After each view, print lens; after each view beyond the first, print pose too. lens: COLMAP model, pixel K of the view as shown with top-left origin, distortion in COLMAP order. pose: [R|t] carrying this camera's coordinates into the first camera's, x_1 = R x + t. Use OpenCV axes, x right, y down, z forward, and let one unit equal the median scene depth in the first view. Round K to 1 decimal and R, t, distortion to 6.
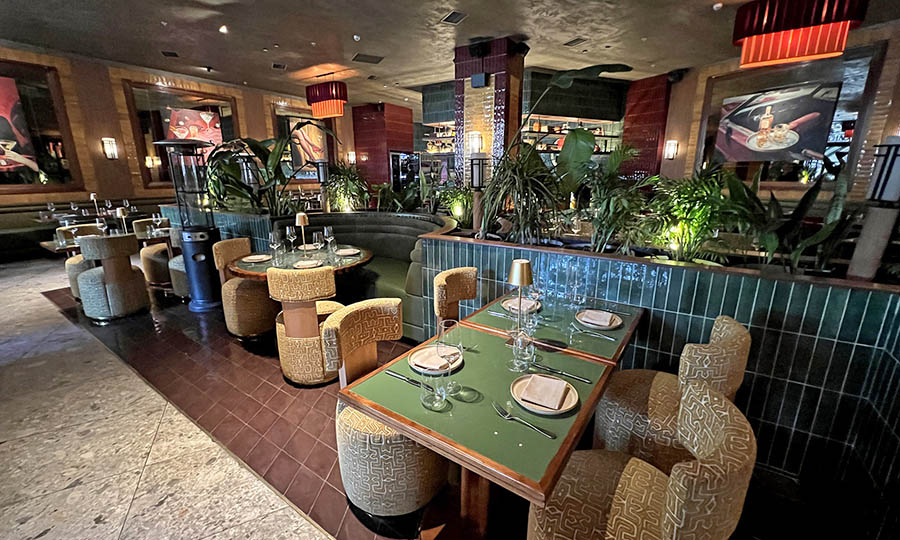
lens RADIAL K [[377.3, 0, 450.0], [0, 377.3, 270.0], [0, 0, 1]] dist [-0.001641, -0.000077]
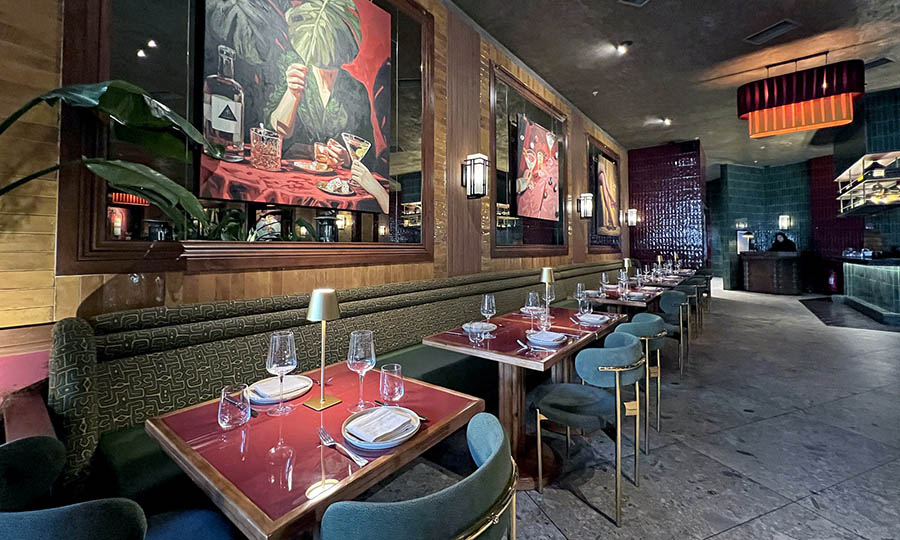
lens RADIAL K [[378.4, 0, 448.5], [0, 378.4, 239.5], [0, 0, 1]] dist [0.000791, 0.000032]
pose [[0.997144, -0.014053, -0.074201, -0.889254], [-0.007528, 0.959147, -0.282810, -0.103149], [0.075144, 0.282561, 0.956302, 0.544001]]
